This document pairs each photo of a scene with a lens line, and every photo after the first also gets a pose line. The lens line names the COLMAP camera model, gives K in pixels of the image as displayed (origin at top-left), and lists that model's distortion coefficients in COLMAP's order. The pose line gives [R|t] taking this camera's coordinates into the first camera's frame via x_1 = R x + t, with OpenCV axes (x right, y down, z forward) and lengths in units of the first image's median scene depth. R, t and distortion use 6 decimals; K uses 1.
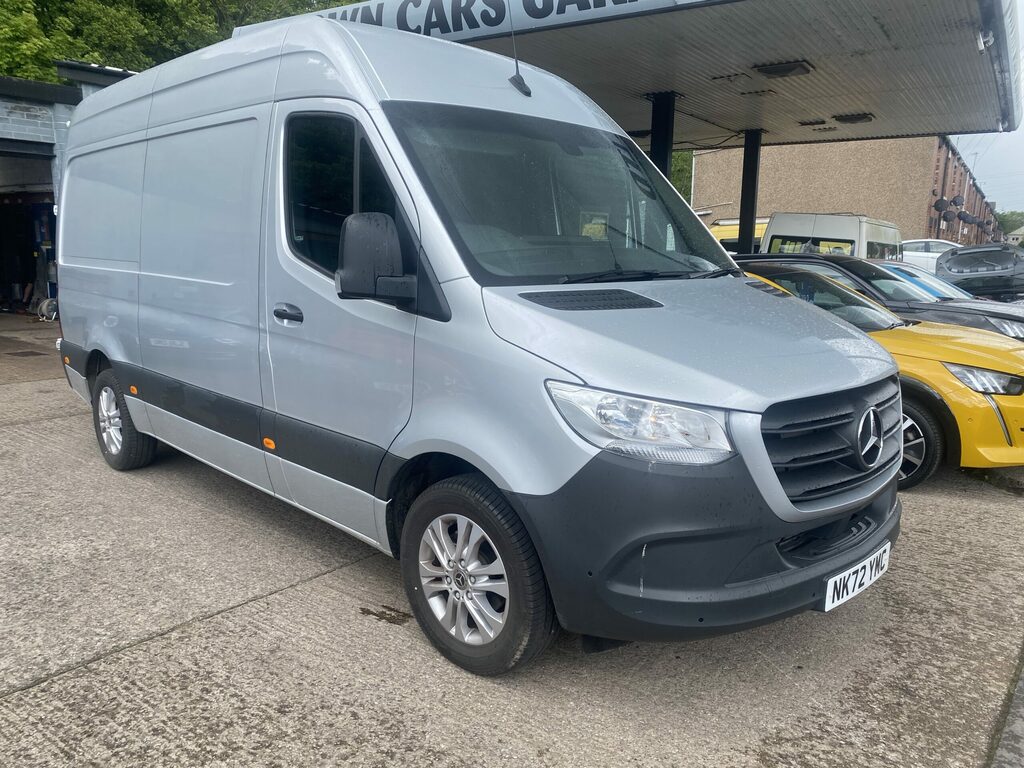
lens RADIAL K [[793.5, 0, 506.4], [0, 793.5, 386.7], [0, 0, 1]] dist [0.016251, -0.008681]
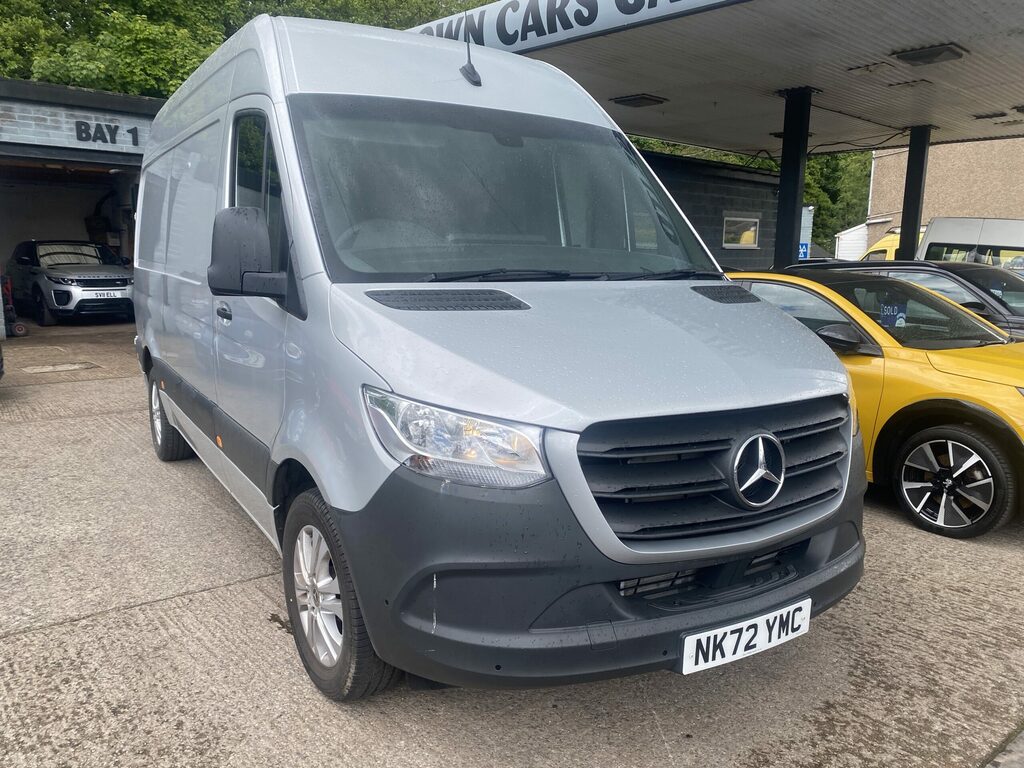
lens RADIAL K [[793.5, 0, 506.1], [0, 793.5, 390.1], [0, 0, 1]] dist [0.016251, -0.008681]
pose [[0.974696, 0.039179, -0.220074, 0.343325], [-0.041351, 0.999131, -0.005268, -0.003872], [0.219676, 0.014235, 0.975469, 0.120338]]
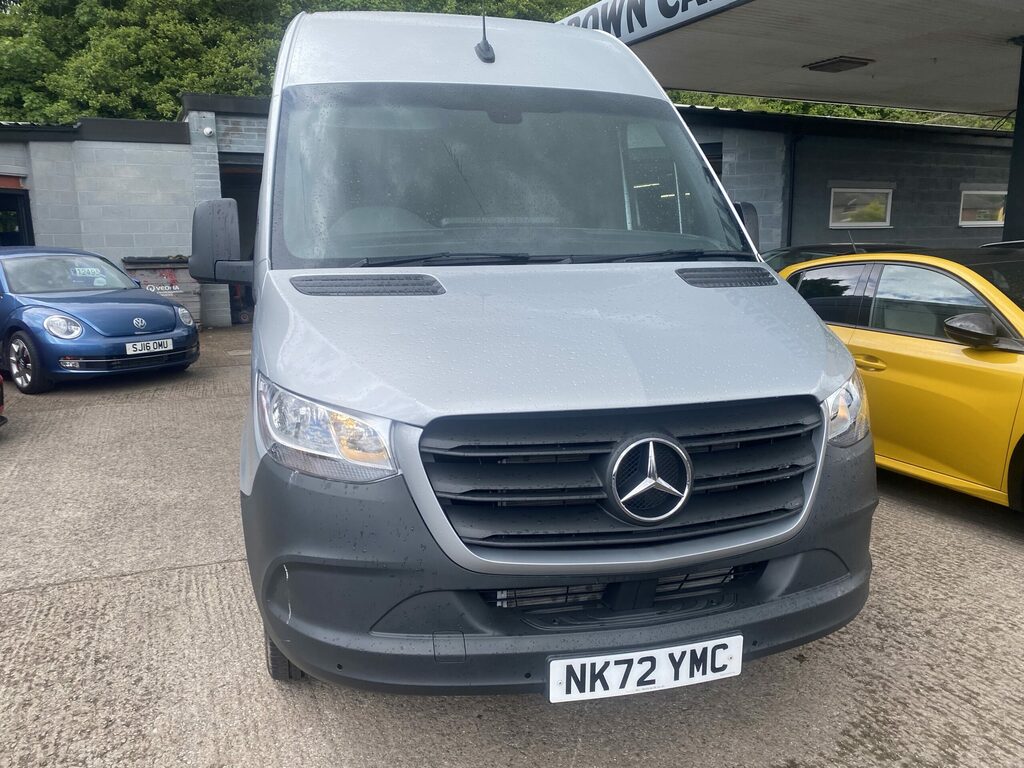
lens RADIAL K [[793.5, 0, 497.8], [0, 793.5, 390.2], [0, 0, 1]] dist [0.016251, -0.008681]
pose [[0.864893, 0.071062, -0.496900, 0.621742], [-0.068139, 0.997386, 0.024035, -0.021999], [0.497310, 0.013071, 0.867475, 0.281704]]
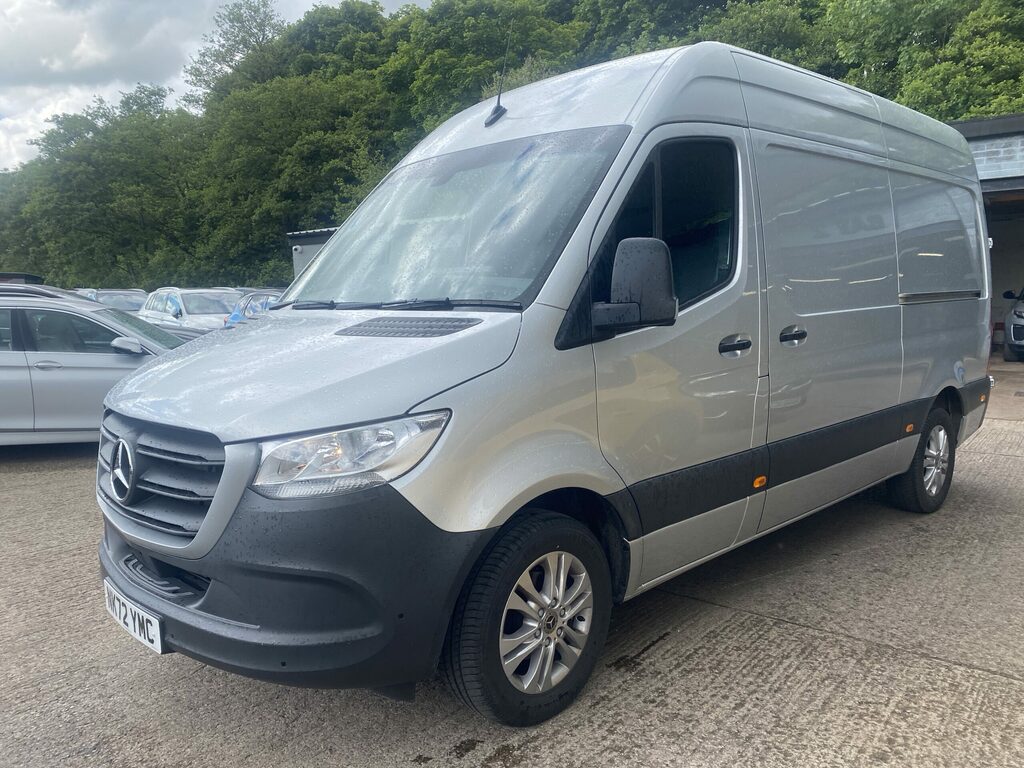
lens RADIAL K [[793.5, 0, 513.1], [0, 793.5, 386.6], [0, 0, 1]] dist [0.016251, -0.008681]
pose [[-0.012636, 0.105943, -0.994292, 1.270971], [-0.156535, 0.981902, 0.106612, -0.193185], [0.987592, 0.156988, 0.004177, 1.313235]]
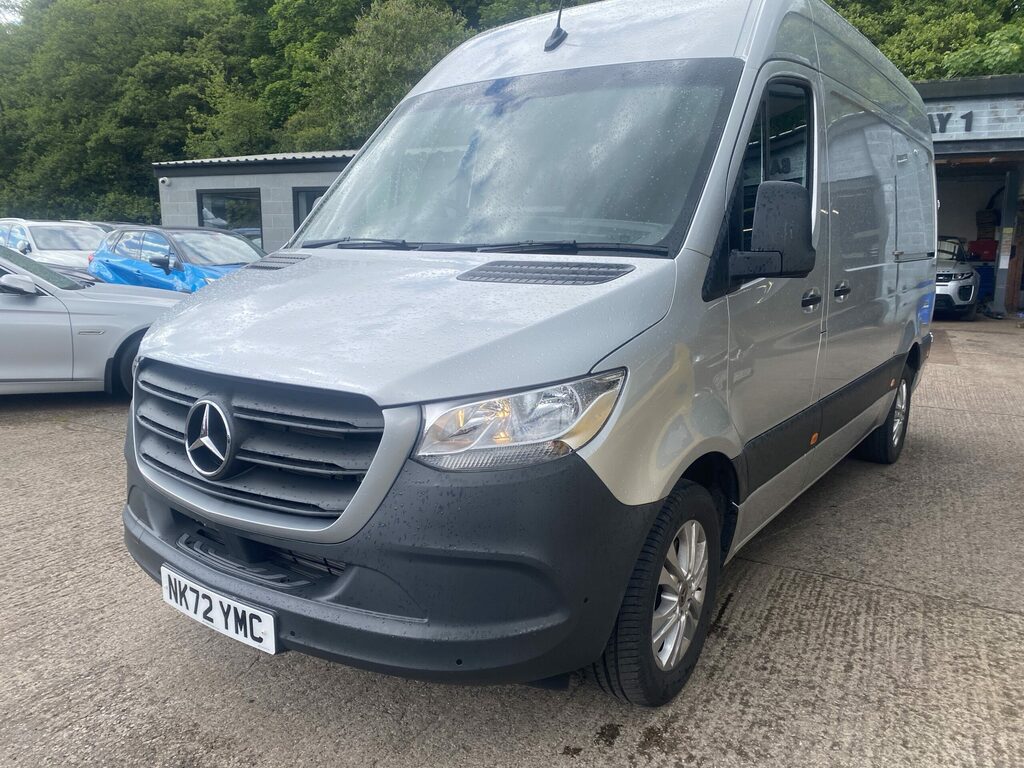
lens RADIAL K [[793.5, 0, 490.4], [0, 793.5, 381.0], [0, 0, 1]] dist [0.016251, -0.008681]
pose [[0.161847, 0.162985, -0.973263, 1.153078], [-0.183958, 0.973961, 0.132511, -0.135859], [0.969518, 0.157593, 0.187615, 1.011508]]
